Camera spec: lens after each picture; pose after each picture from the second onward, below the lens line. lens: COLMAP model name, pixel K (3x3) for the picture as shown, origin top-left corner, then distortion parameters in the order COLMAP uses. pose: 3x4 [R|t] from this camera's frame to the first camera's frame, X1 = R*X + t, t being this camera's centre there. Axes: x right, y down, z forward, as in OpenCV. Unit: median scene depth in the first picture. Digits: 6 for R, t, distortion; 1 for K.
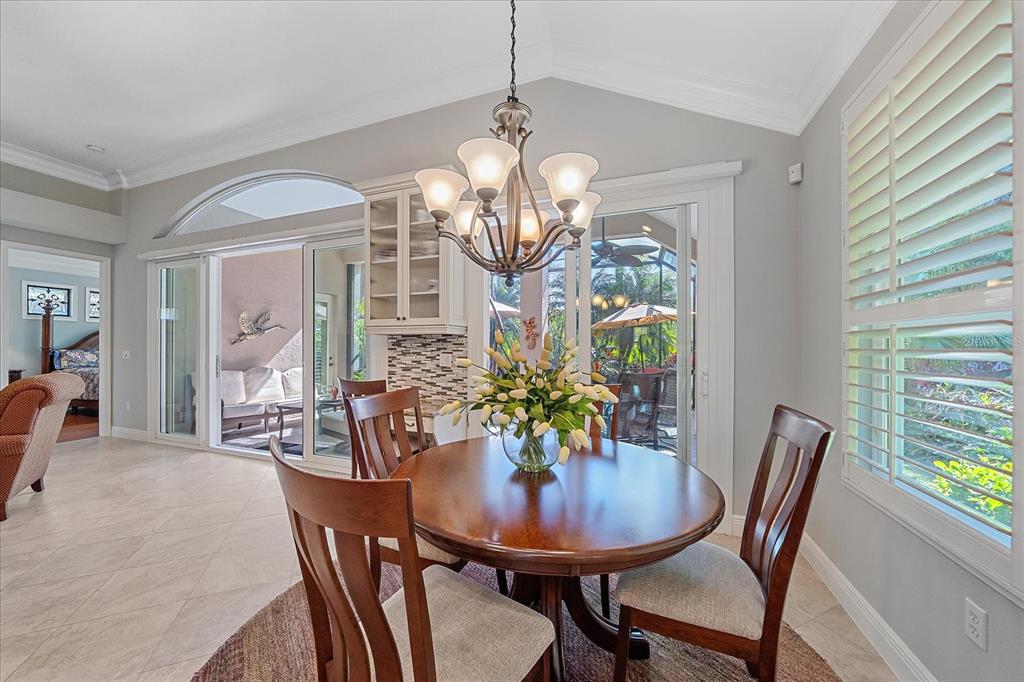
lens RADIAL K [[364.3, 0, 506.7], [0, 364.3, 347.5], [0, 0, 1]] dist [-0.004396, -0.000783]
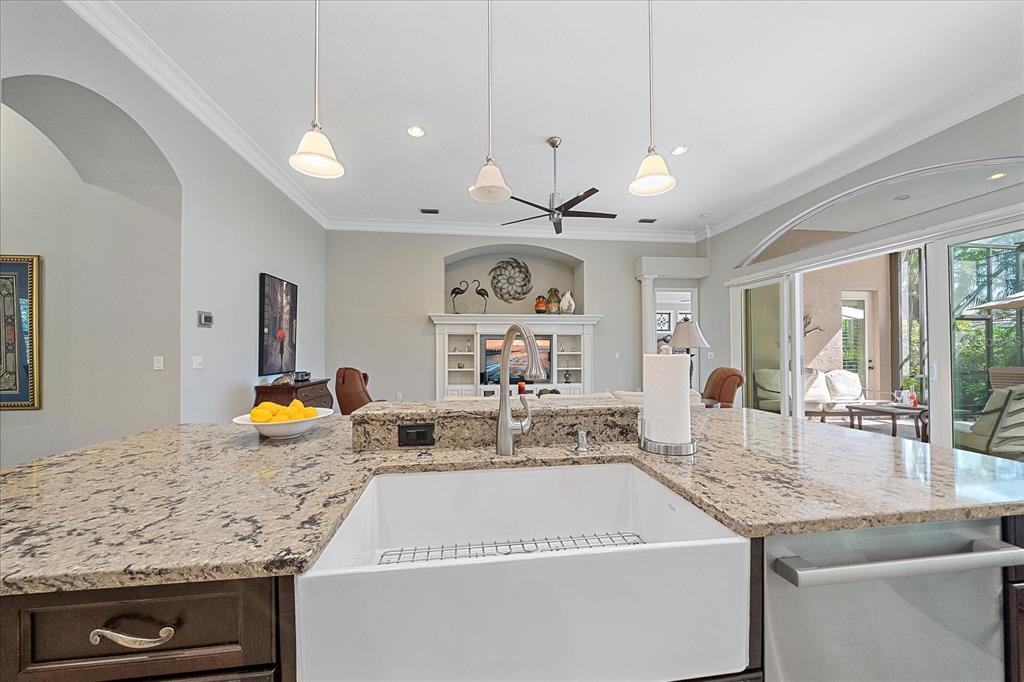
lens RADIAL K [[364.3, 0, 511.1], [0, 364.3, 347.1], [0, 0, 1]] dist [-0.004396, -0.000783]
pose [[0.463897, -0.015459, -0.885754, -0.237302], [0.006753, 0.999880, -0.013913, 0.003250], [0.885864, 0.000473, 0.463946, -0.493063]]
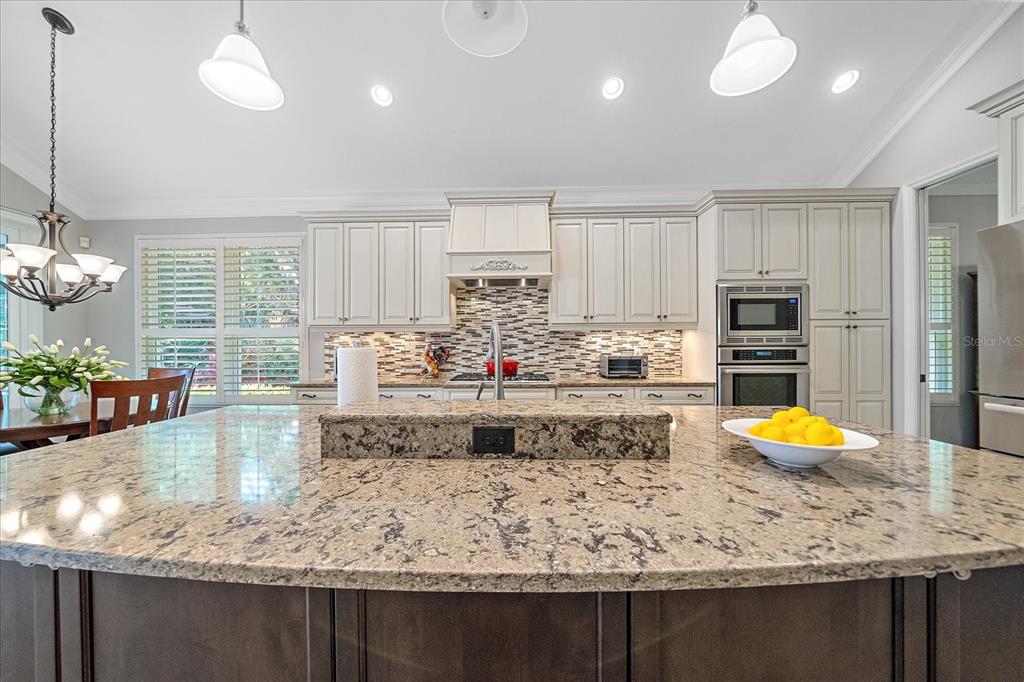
lens RADIAL K [[364.3, 0, 509.6], [0, 364.3, 342.7], [0, 0, 1]] dist [-0.004396, -0.000783]
pose [[-0.325914, -0.000004, 0.945399, -0.973792], [0.003415, 0.999993, 0.001181, -0.003714], [-0.945393, 0.003613, -0.325912, -0.222178]]
